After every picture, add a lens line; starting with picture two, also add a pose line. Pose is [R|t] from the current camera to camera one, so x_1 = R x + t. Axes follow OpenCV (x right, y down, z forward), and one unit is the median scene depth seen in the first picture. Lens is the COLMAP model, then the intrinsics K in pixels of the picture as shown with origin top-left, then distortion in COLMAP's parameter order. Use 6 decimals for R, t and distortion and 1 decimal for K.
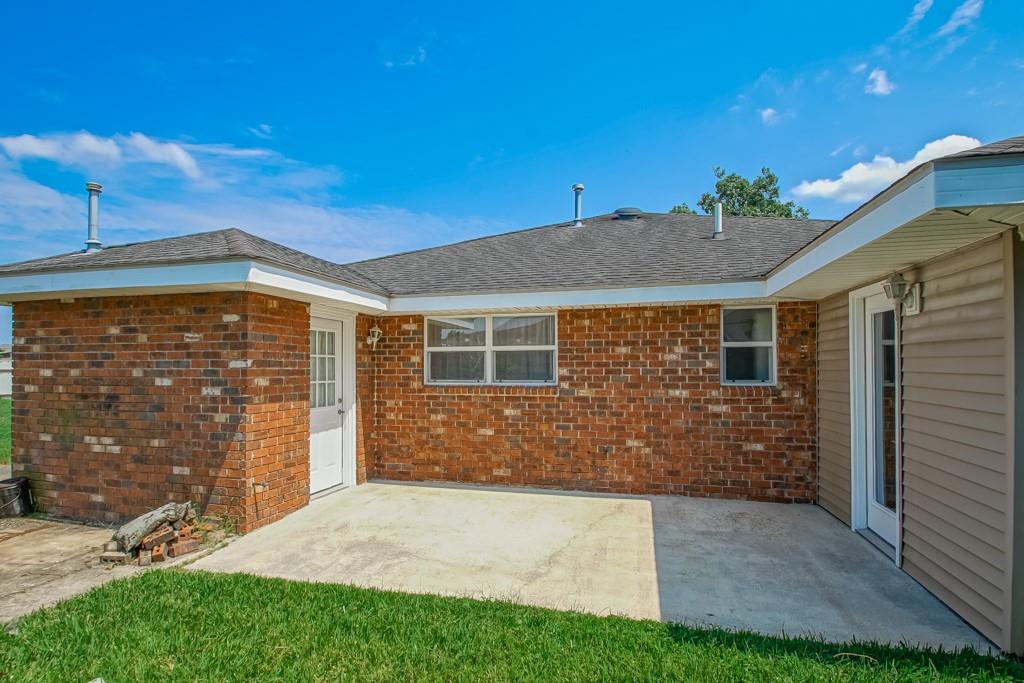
lens RADIAL K [[541.4, 0, 511.4], [0, 541.4, 348.2], [0, 0, 1]] dist [-0.022133, -0.001367]
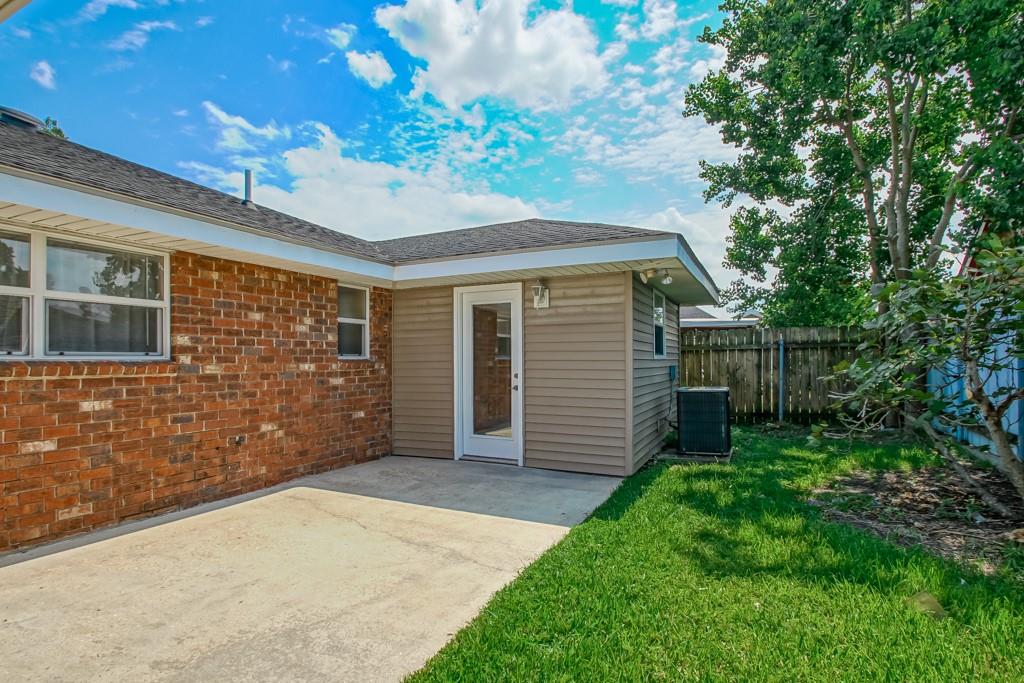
lens RADIAL K [[506.5, 0, 516.4], [0, 506.5, 351.9], [0, 0, 1]] dist [0.000972, -0.002019]
pose [[0.193158, 0.017621, 0.981009, -0.477363], [-0.025866, 0.999583, -0.012862, 0.057667], [-0.980827, -0.022891, 0.193533, 0.464286]]
